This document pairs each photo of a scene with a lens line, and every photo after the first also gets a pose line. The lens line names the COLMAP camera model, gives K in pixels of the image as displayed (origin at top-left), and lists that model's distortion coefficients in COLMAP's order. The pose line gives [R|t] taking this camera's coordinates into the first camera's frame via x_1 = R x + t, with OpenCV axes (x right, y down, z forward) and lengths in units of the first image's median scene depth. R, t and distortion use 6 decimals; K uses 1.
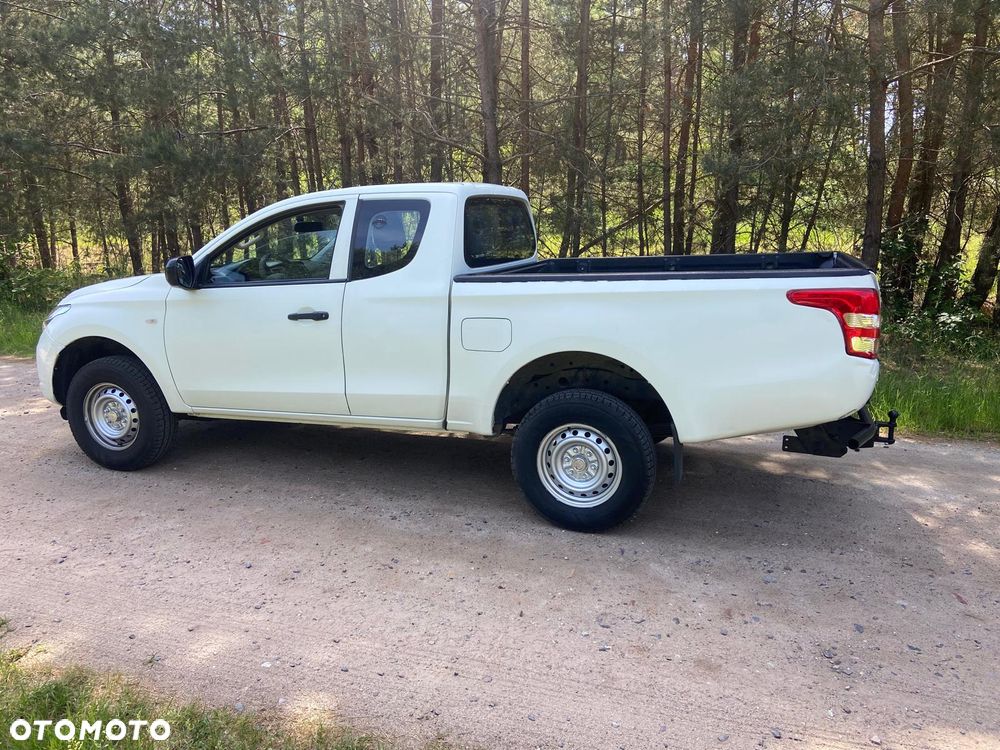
lens RADIAL K [[746.8, 0, 502.6], [0, 746.8, 371.2], [0, 0, 1]] dist [0.107450, -0.127088]
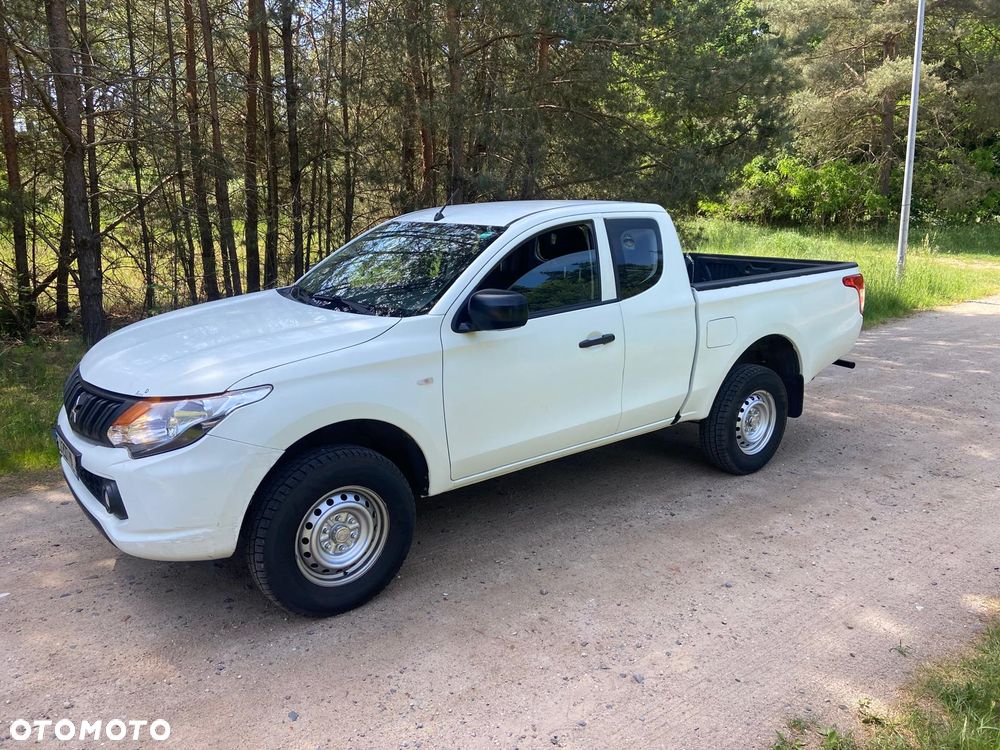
lens RADIAL K [[746.8, 0, 497.0], [0, 746.8, 367.2], [0, 0, 1]] dist [0.107450, -0.127088]
pose [[0.541654, -0.162090, 0.824826, -1.119824], [0.161843, 0.982984, 0.086890, -0.144276], [-0.824874, 0.086428, 0.558670, 0.579598]]
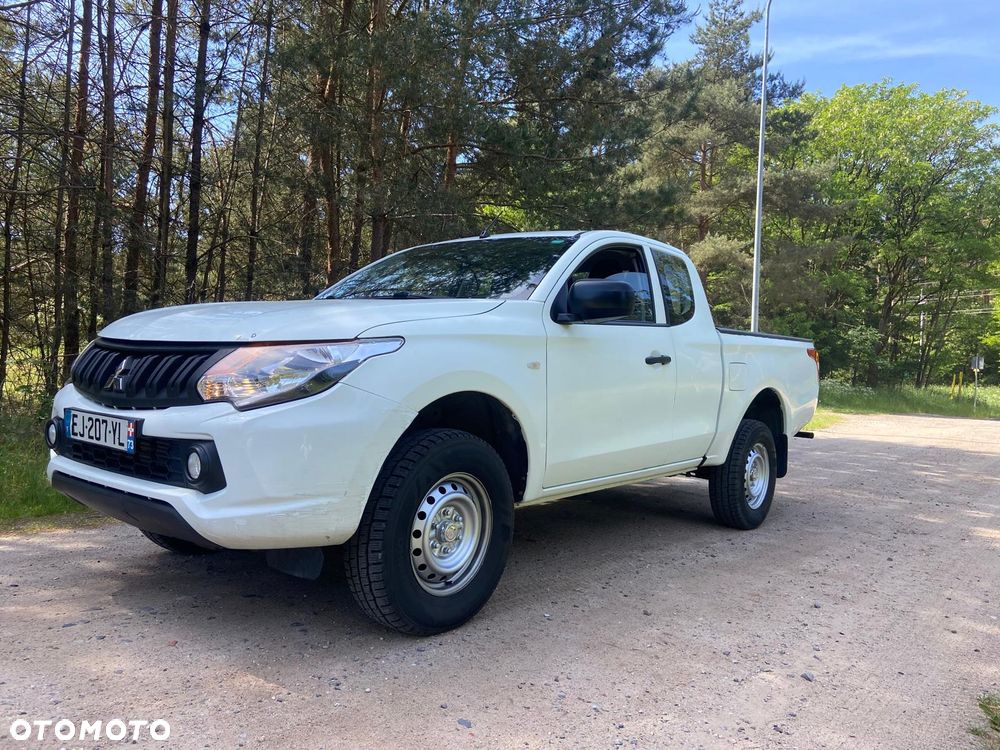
lens RADIAL K [[746.8, 0, 507.4], [0, 746.8, 374.5], [0, 0, 1]] dist [0.107450, -0.127088]
pose [[0.327605, 0.021621, 0.944567, -1.200849], [0.137456, 0.988011, -0.070290, -0.015933], [-0.934763, 0.152864, 0.320705, 0.882541]]
